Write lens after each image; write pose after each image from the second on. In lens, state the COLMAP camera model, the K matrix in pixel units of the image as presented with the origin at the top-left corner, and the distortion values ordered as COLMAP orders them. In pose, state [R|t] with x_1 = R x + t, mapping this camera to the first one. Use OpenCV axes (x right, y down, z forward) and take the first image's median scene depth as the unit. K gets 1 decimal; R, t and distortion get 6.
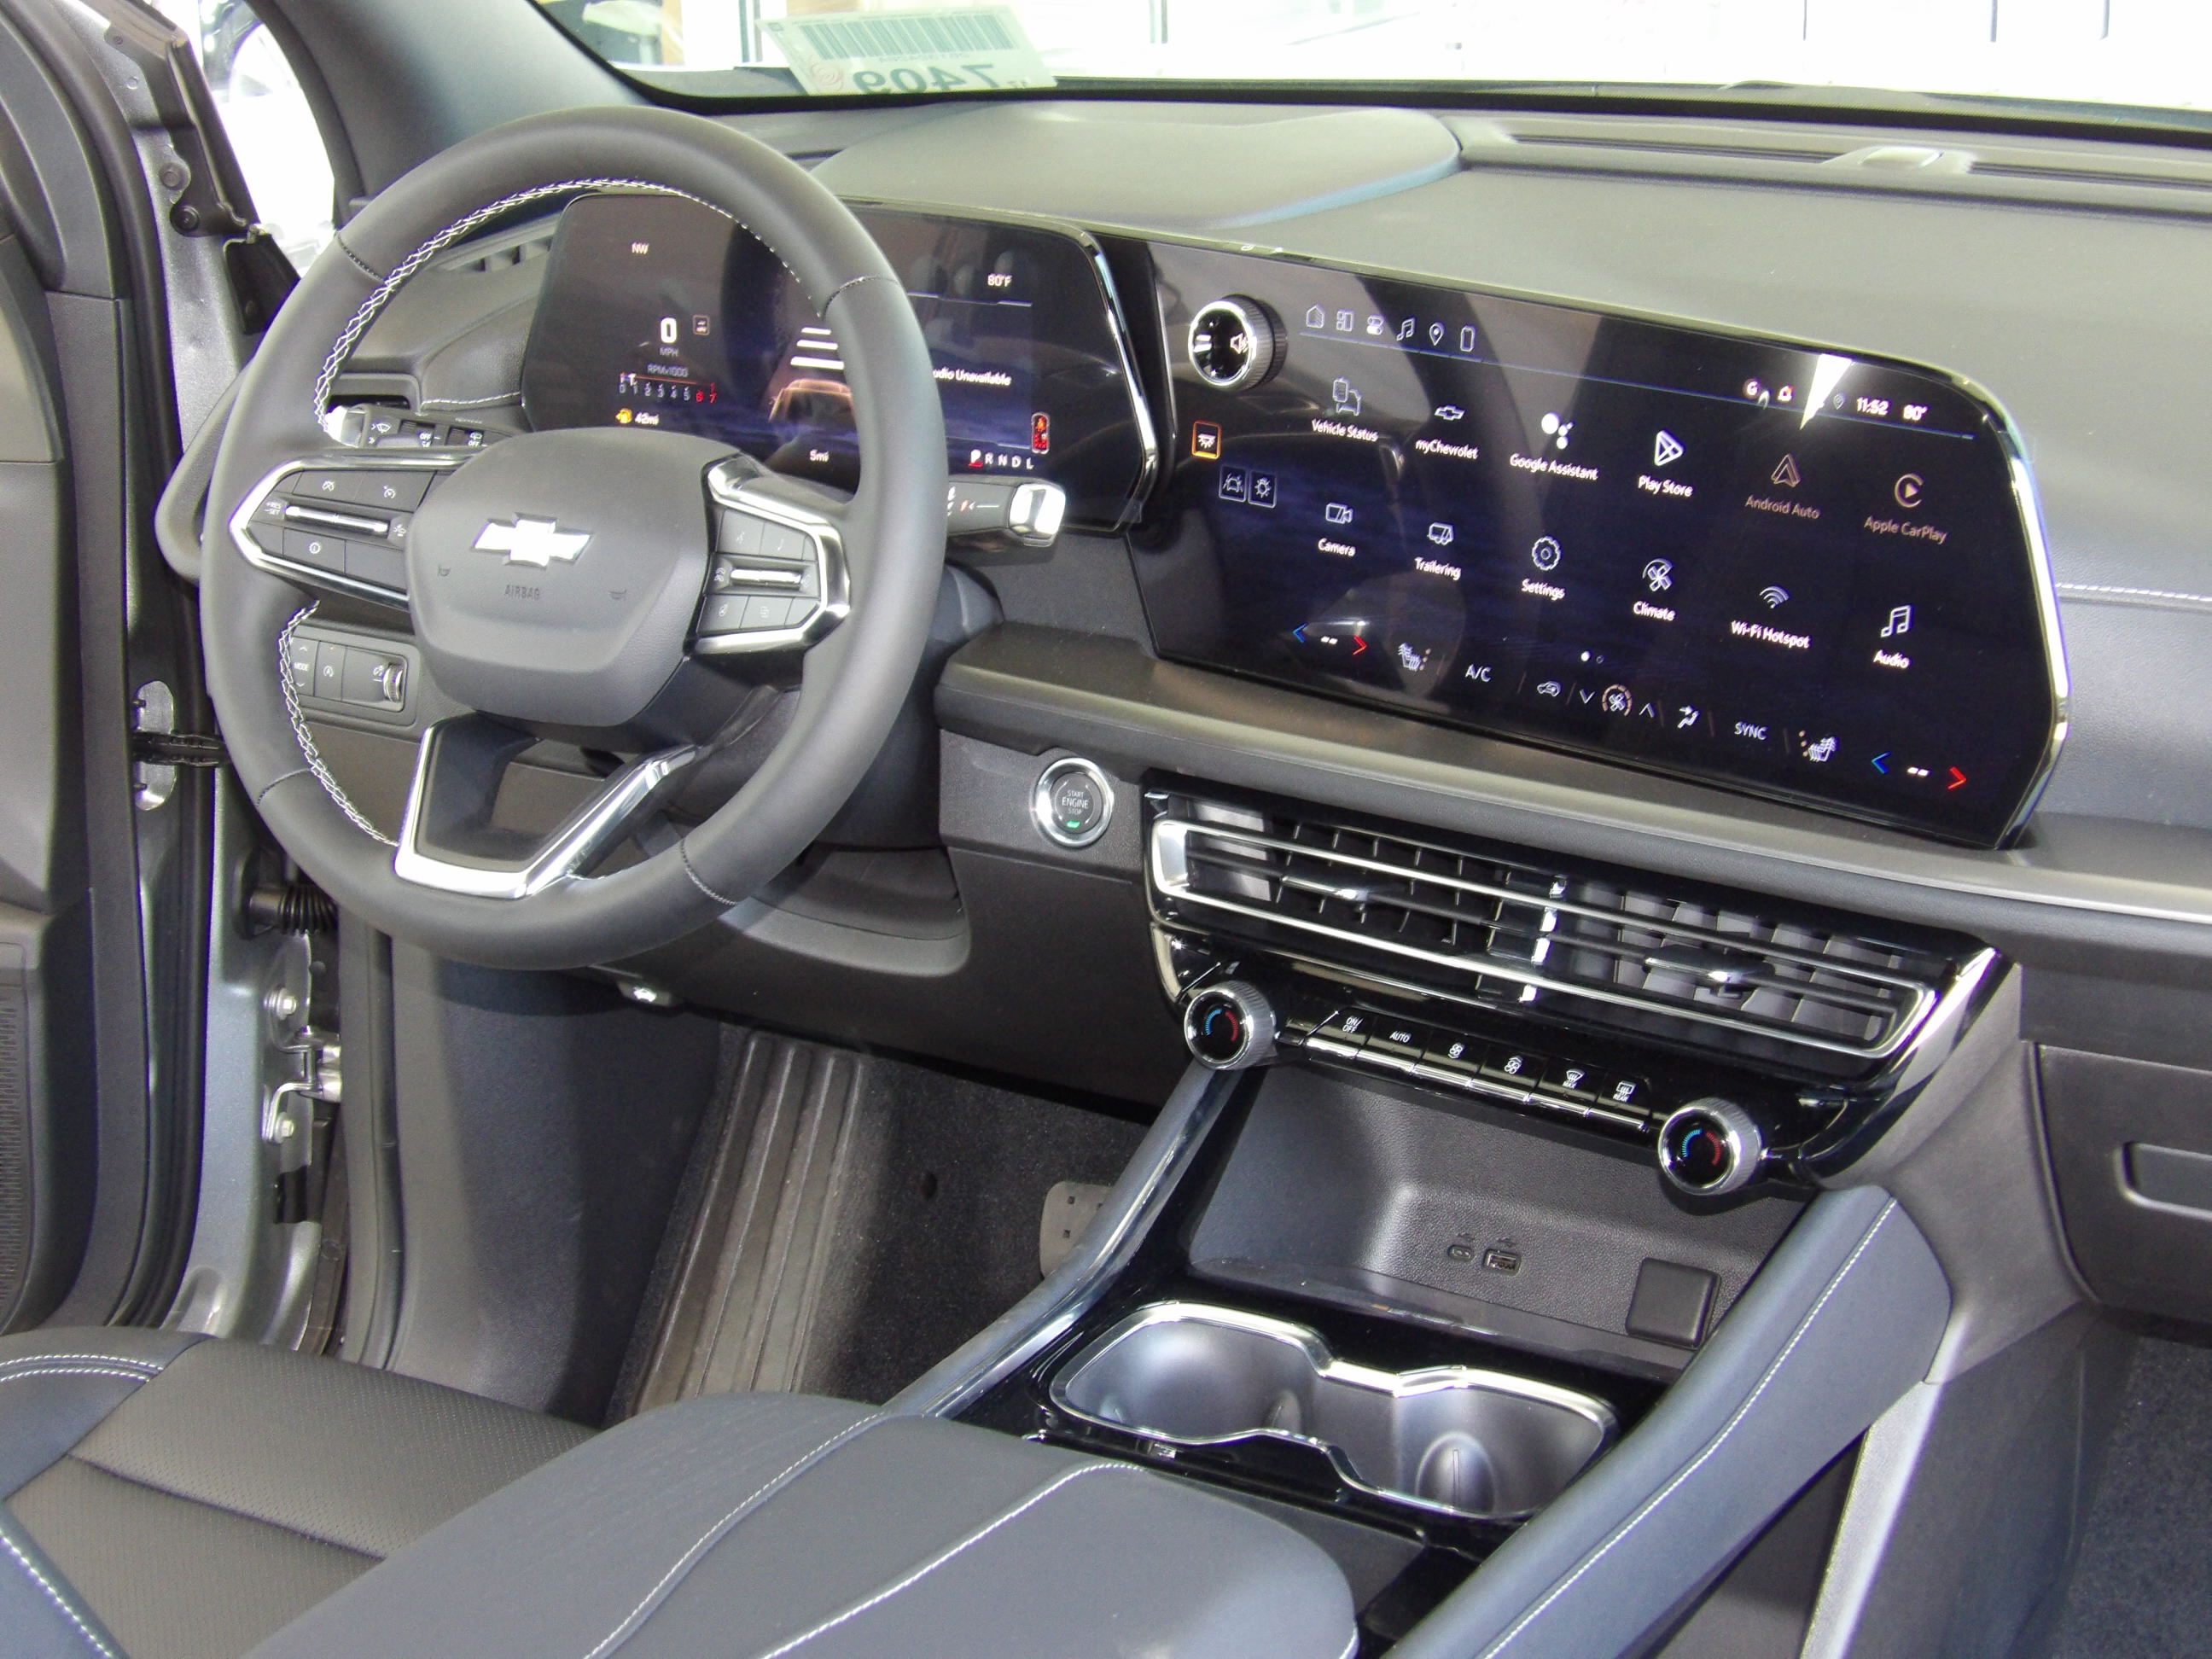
lens RADIAL K [[3400.2, 0, 1106.0], [0, 3400.2, 829.5], [0, 0, 1]] dist [0.011938, -0.020000]
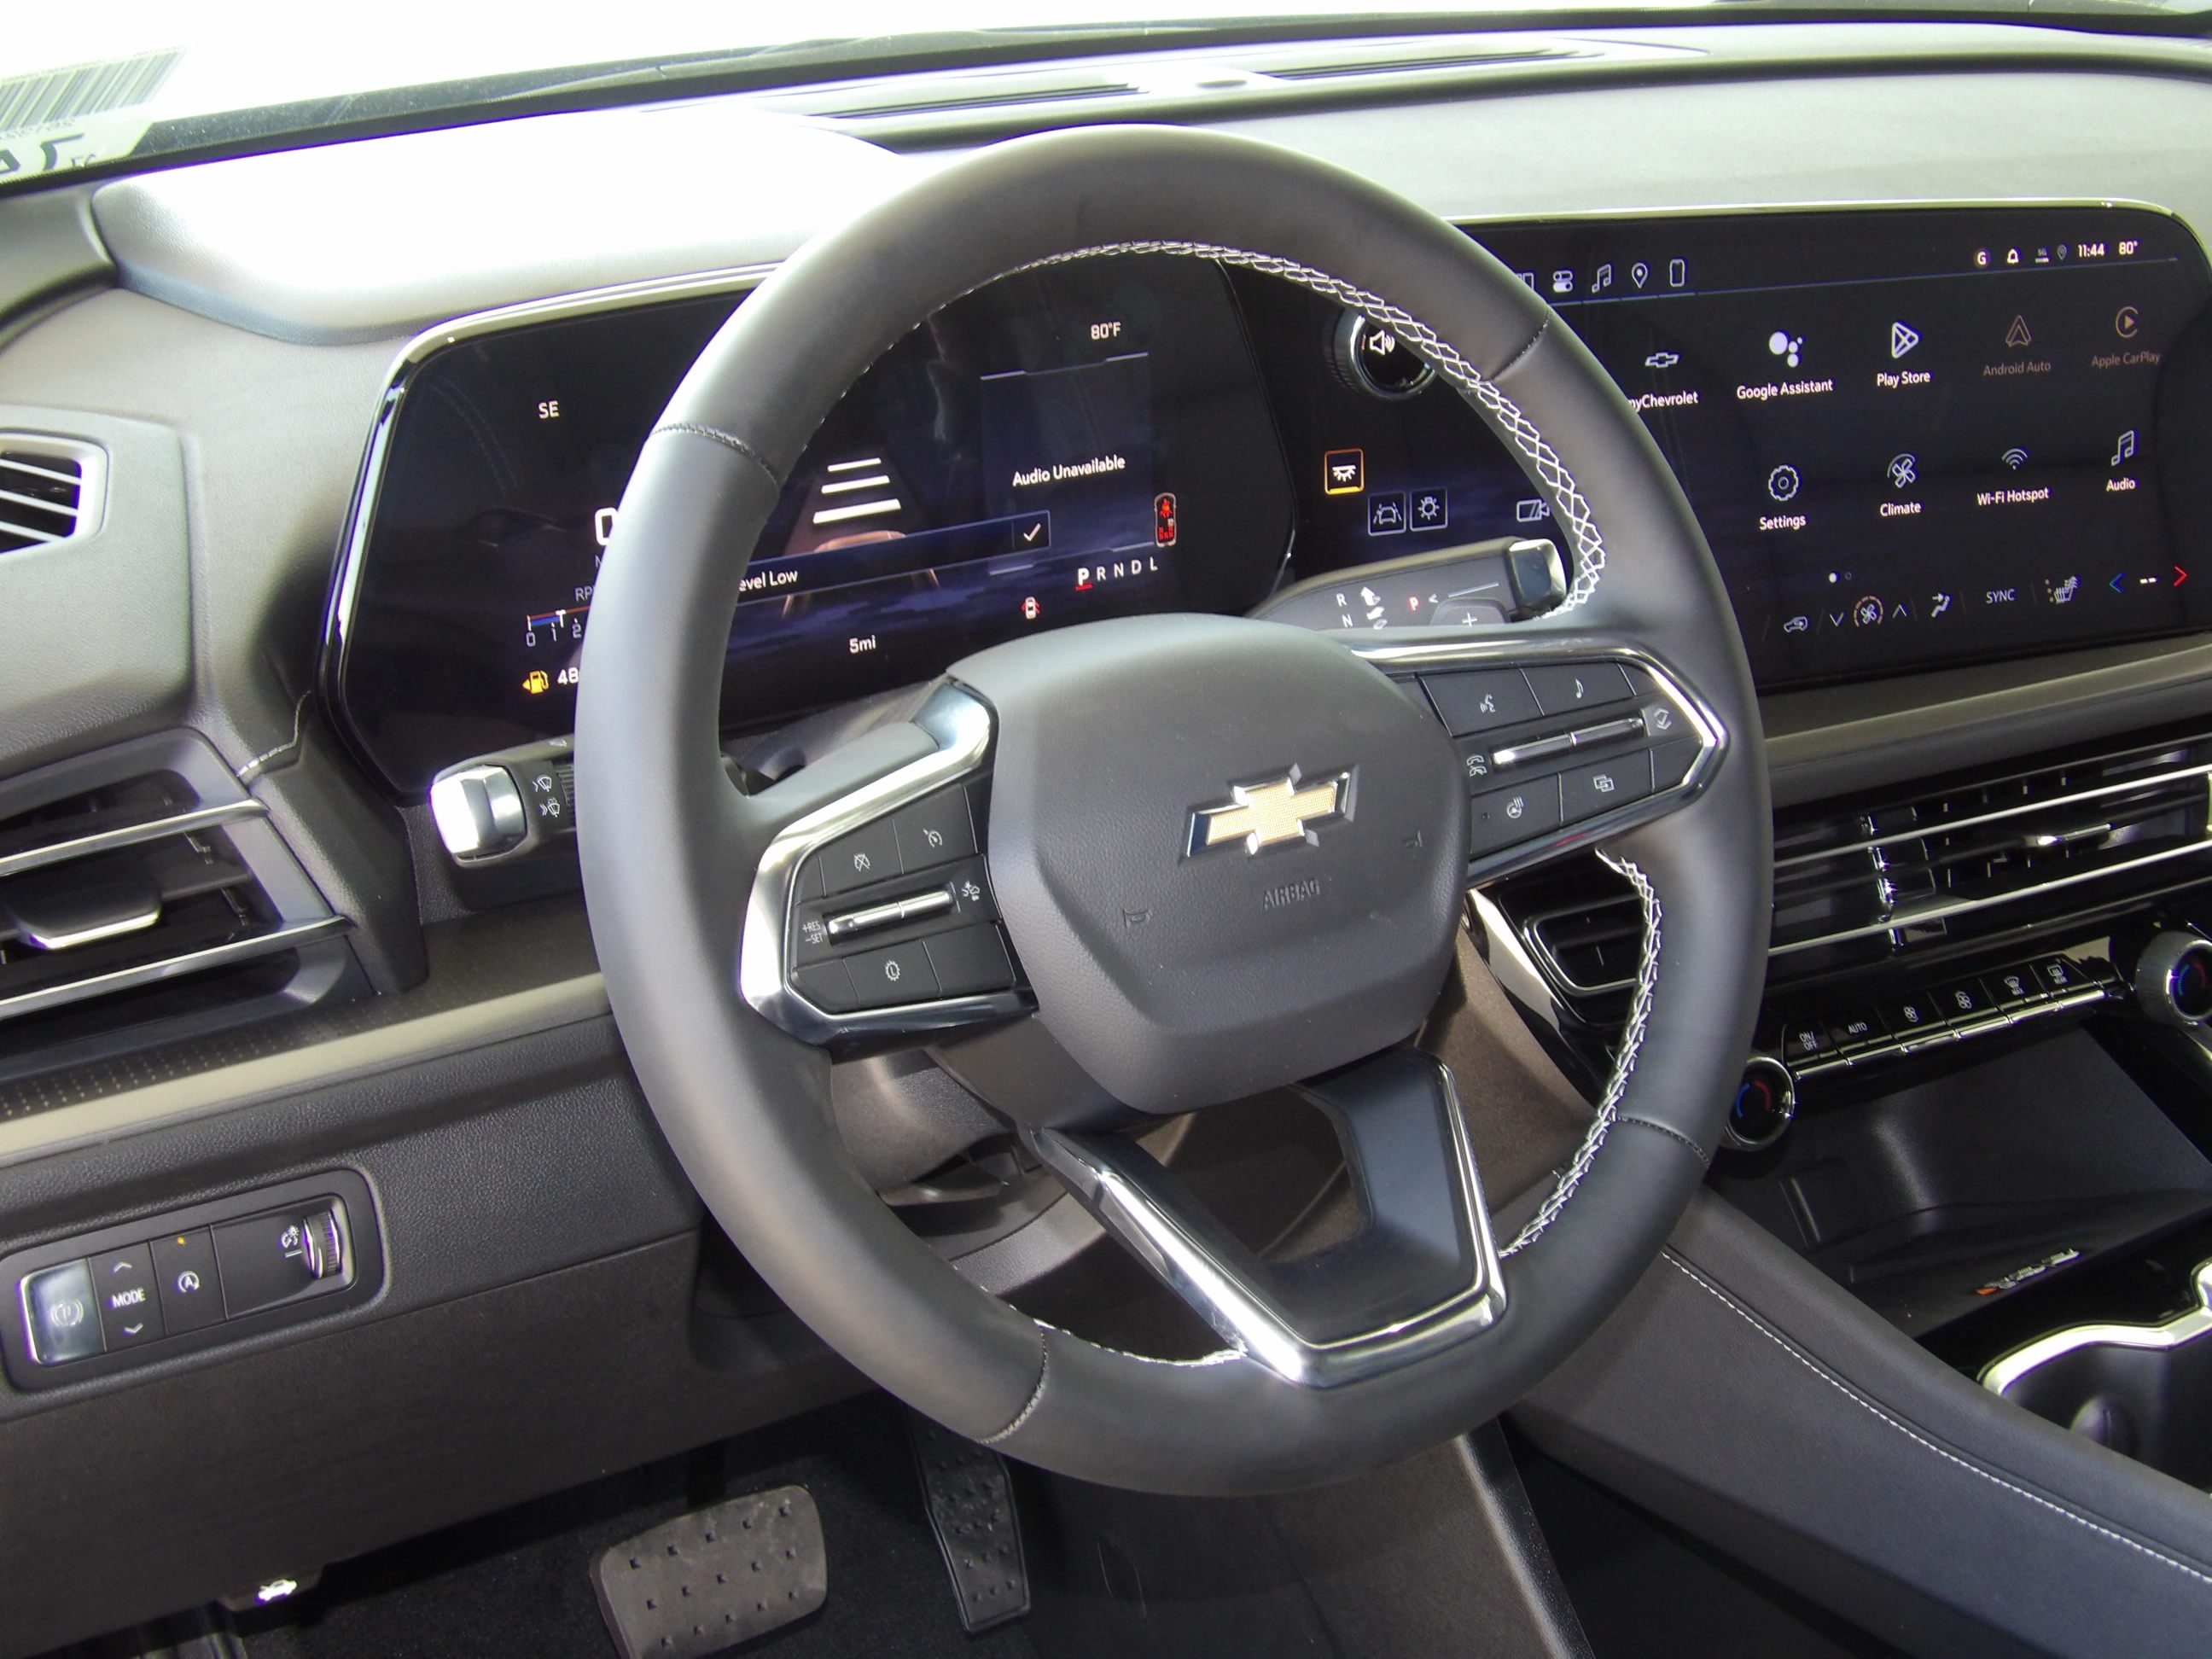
lens RADIAL K [[3107.5, 0, 1106.0], [0, 3107.5, 829.5], [0, 0, 1]] dist [-0.101339, -0.062024]
pose [[0.454340, -0.308250, 0.835797, -0.683284], [0.292981, 0.937736, 0.186581, -0.203213], [-0.841271, 0.160102, 0.516362, 0.737757]]
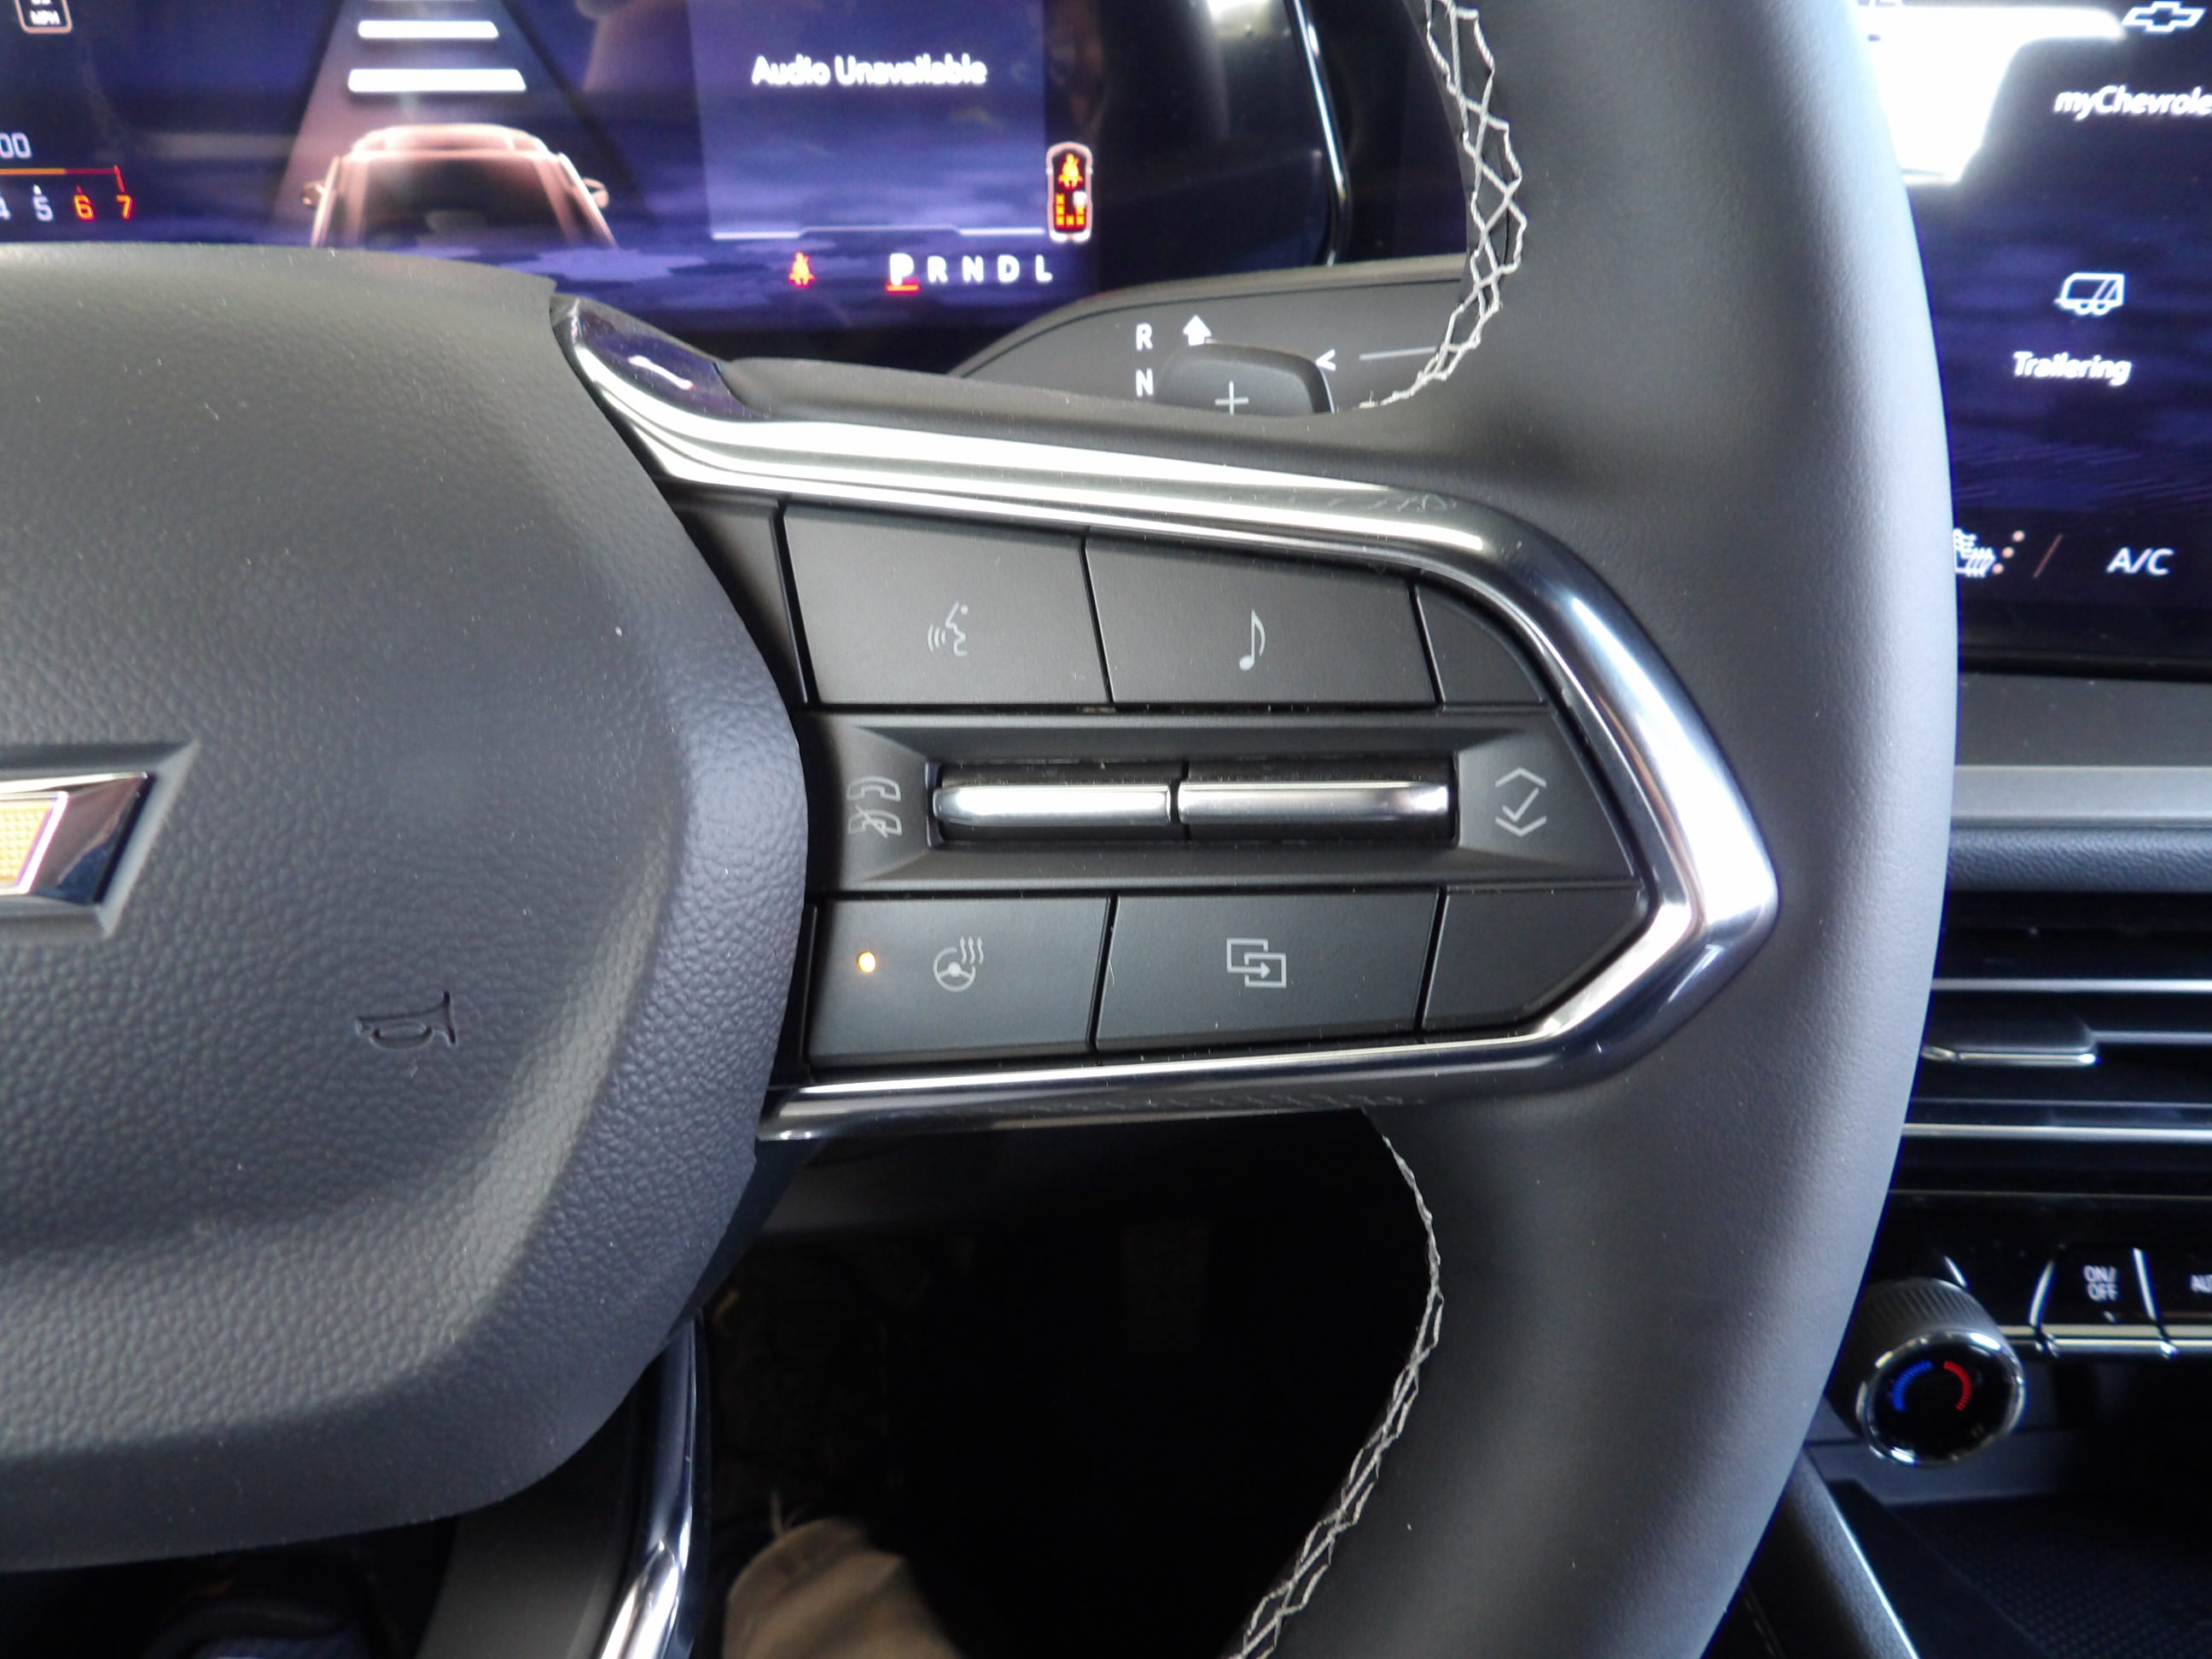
lens RADIAL K [[1581.7, 0, 1106.0], [0, 1581.7, 794.4], [0, 0, 1]] dist [-0.003985, 0.003238]
pose [[0.820595, -0.271743, 0.502772, -0.154706], [0.173733, 0.956703, 0.233530, -0.098041], [-0.544463, -0.104286, 0.832277, 0.902944]]
